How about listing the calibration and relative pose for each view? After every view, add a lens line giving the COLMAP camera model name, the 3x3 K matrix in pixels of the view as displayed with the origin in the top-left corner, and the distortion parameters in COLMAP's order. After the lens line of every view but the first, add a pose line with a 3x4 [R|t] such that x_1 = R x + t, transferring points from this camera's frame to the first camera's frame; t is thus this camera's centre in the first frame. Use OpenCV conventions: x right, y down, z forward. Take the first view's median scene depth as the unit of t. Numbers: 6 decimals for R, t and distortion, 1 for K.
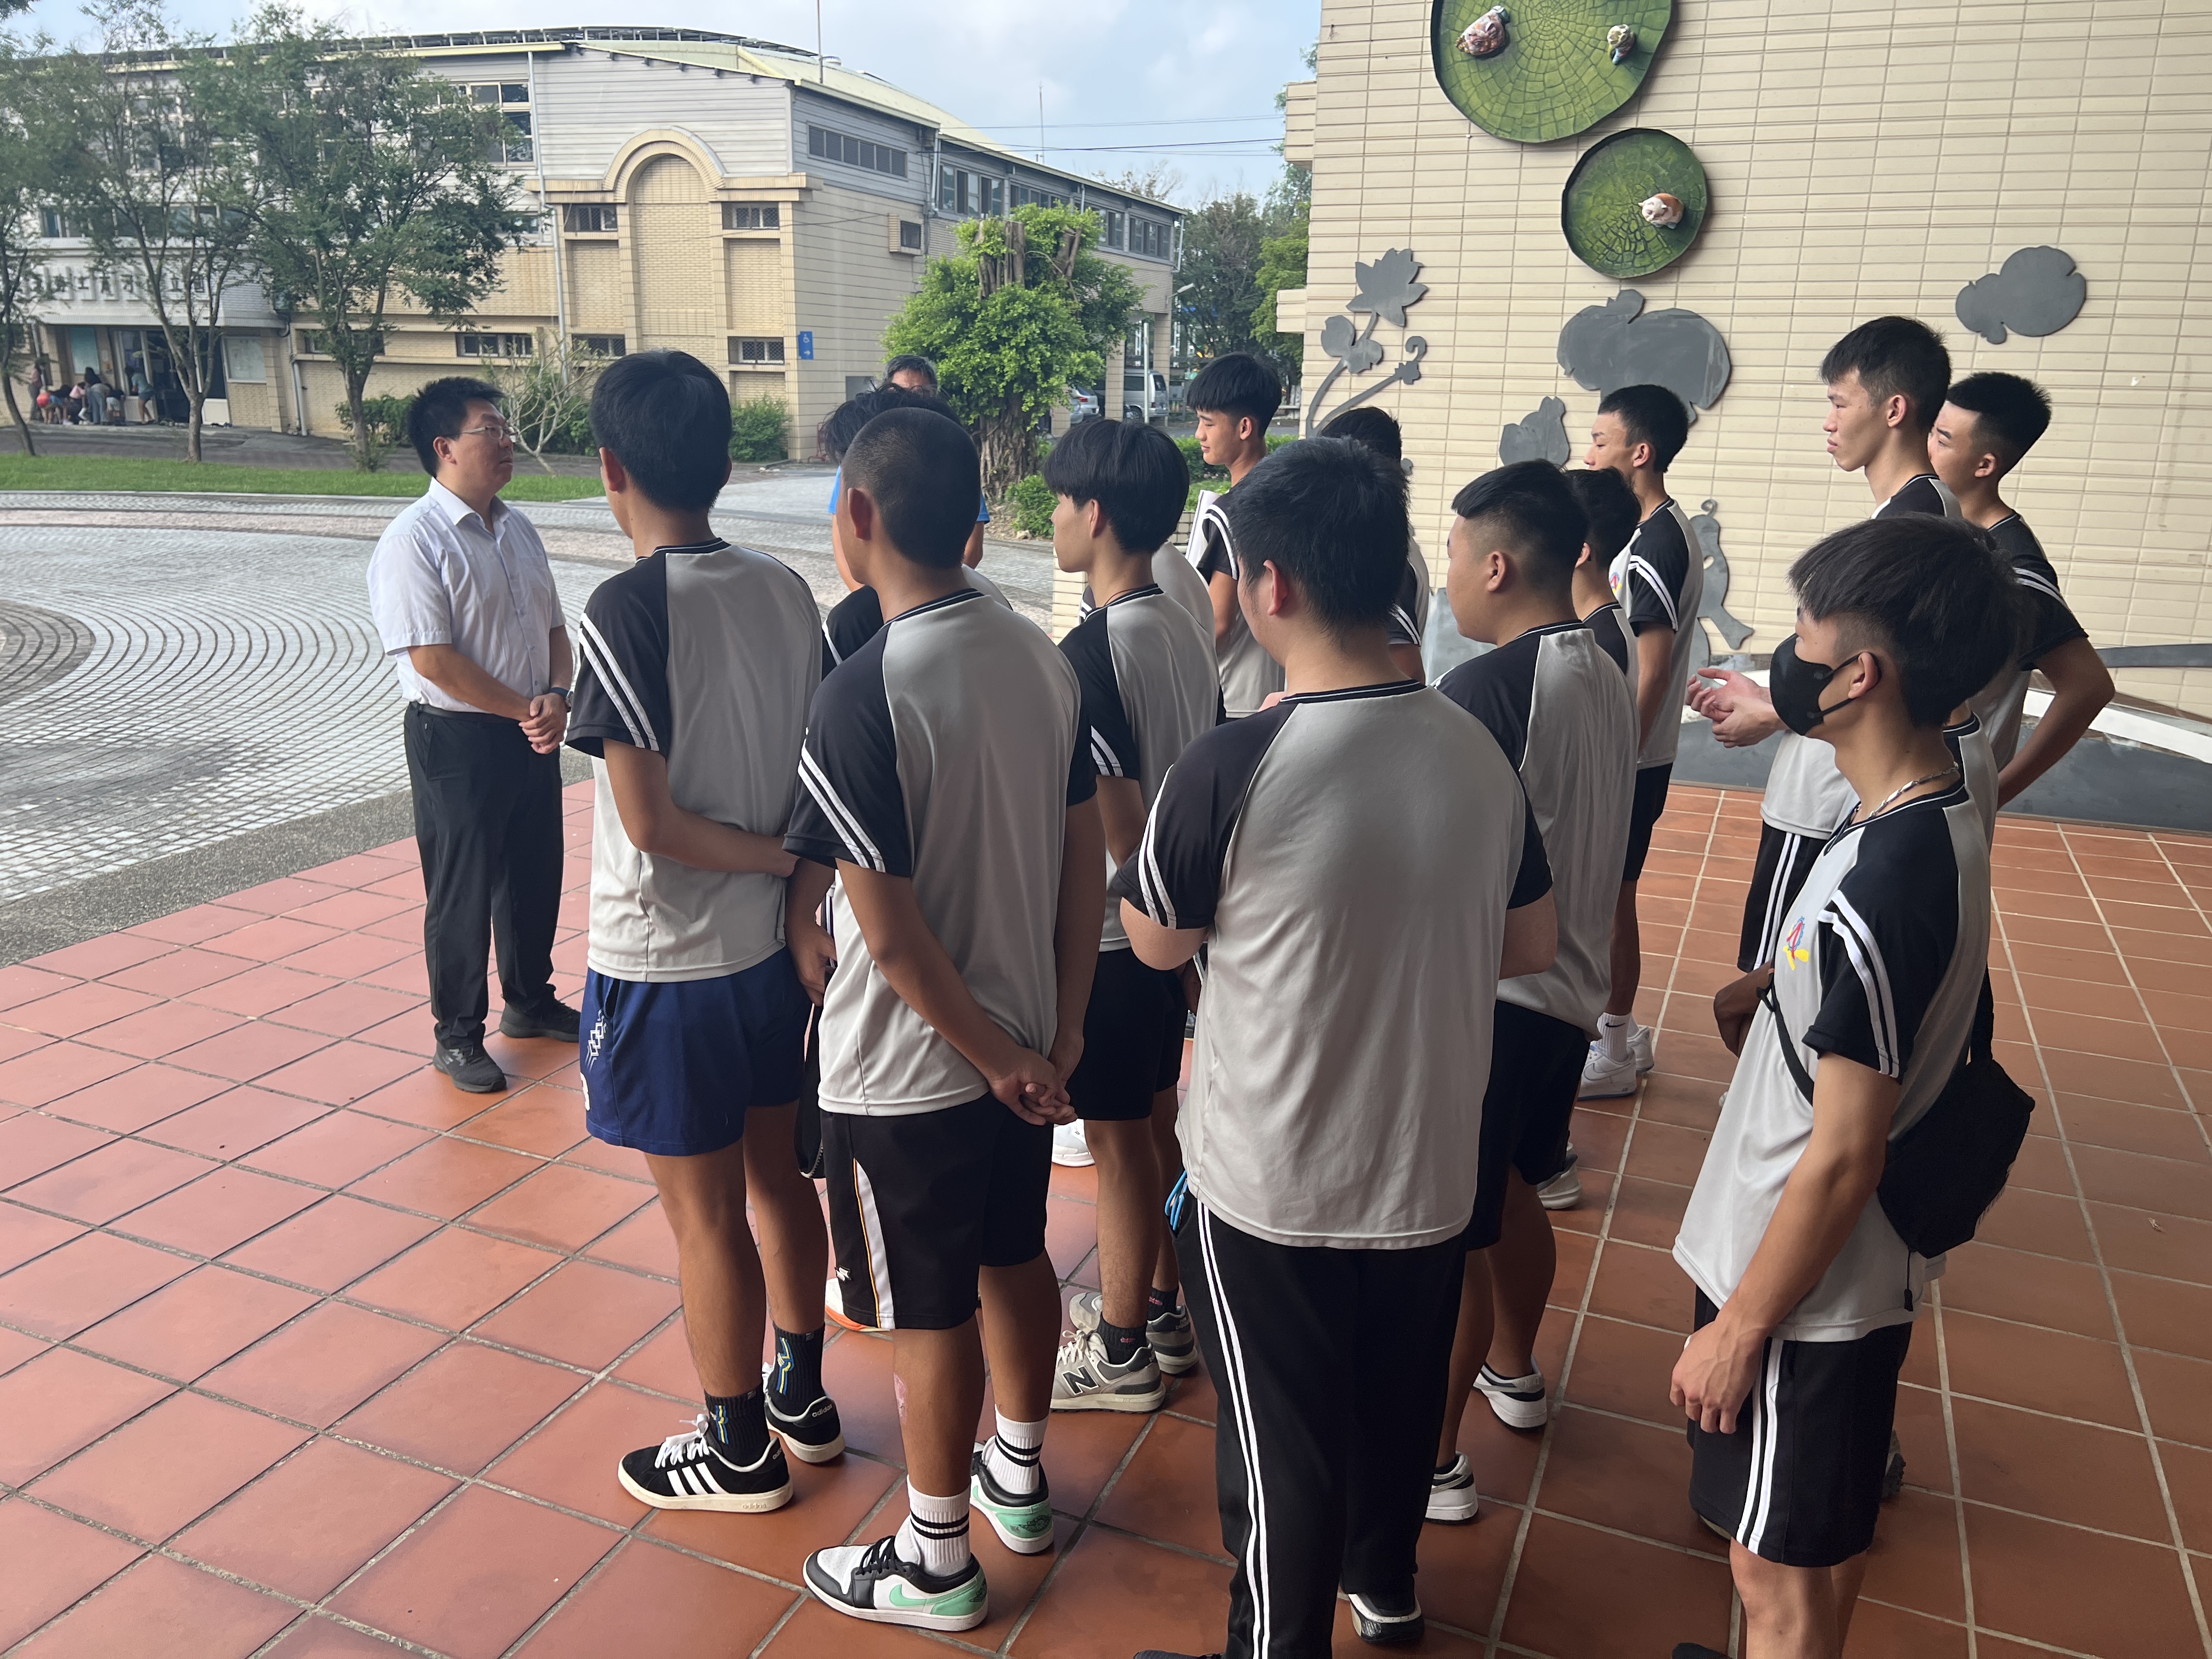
lens RADIAL K [[1681.1, 0, 1085.2], [0, 1681.1, 833.7], [0, 0, 1]] dist [0.041959, -0.051062]
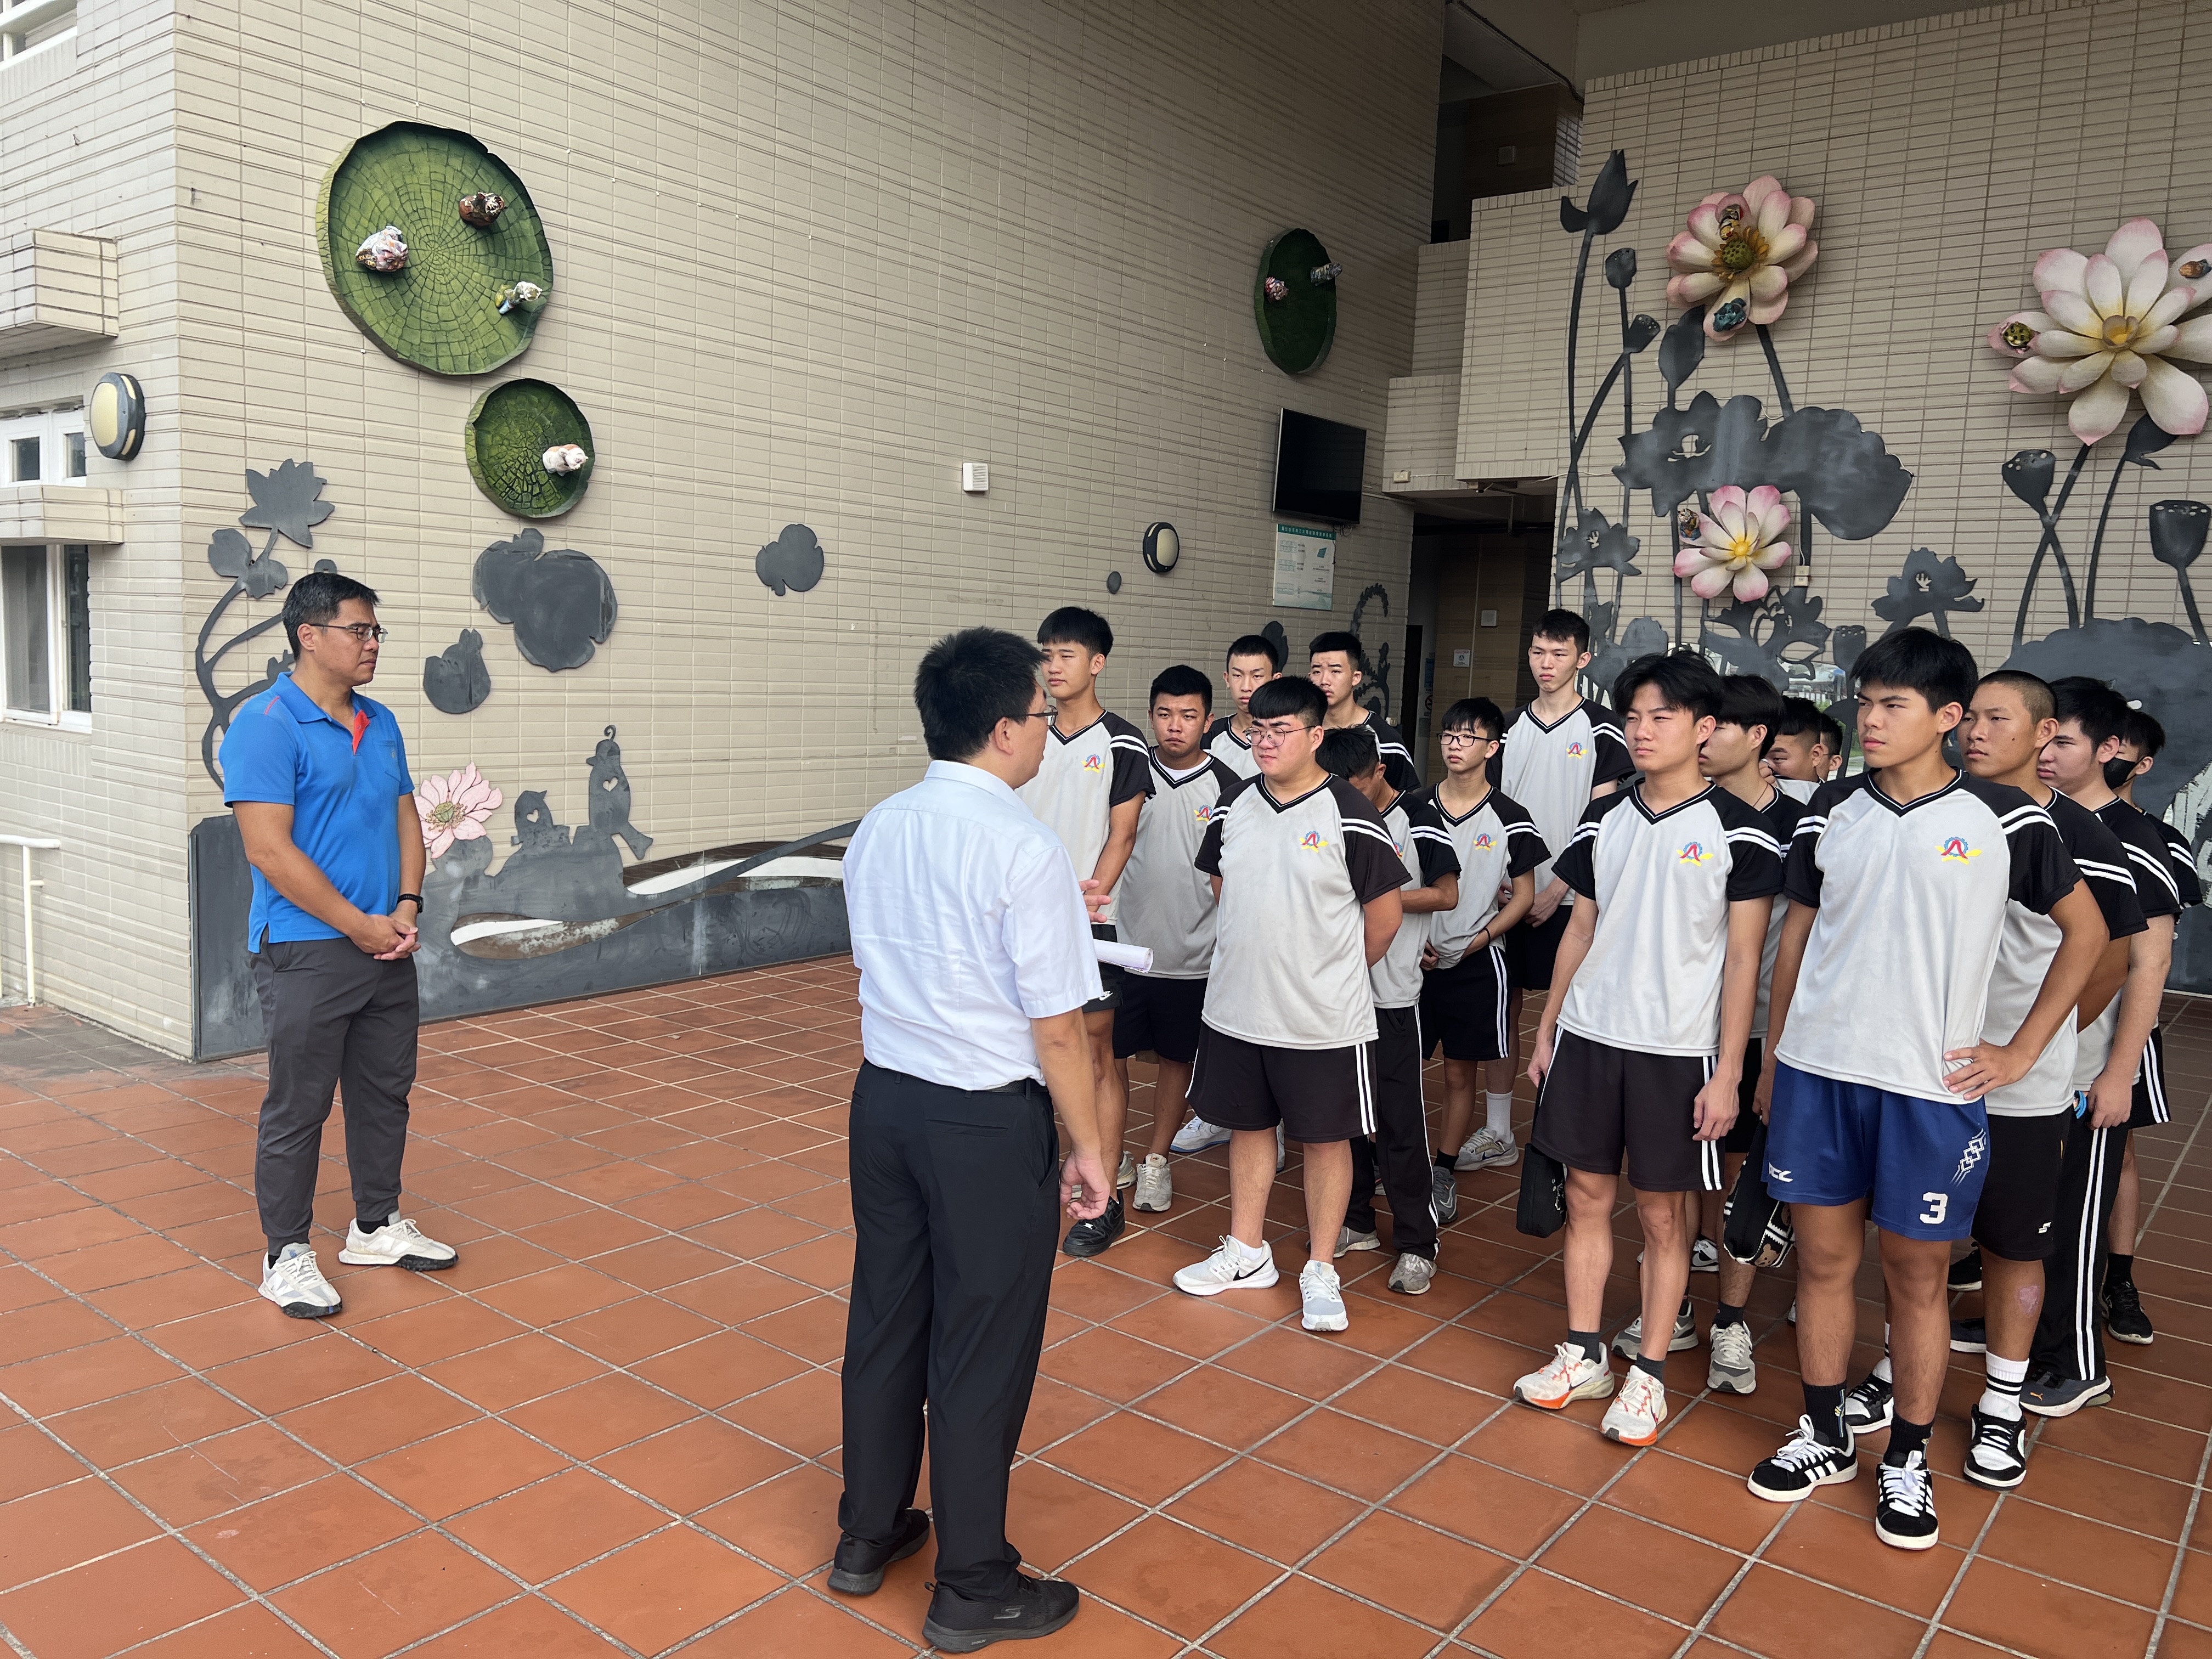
lens RADIAL K [[1681.1, 0, 1107.8], [0, 1681.1, 821.2], [0, 0, 1]] dist [0.041959, -0.051062]
pose [[0.255077, -0.101666, 0.961561, -0.592422], [0.221492, 0.974158, 0.044242, -0.117972], [-0.941210, 0.201693, 0.271003, 0.432699]]
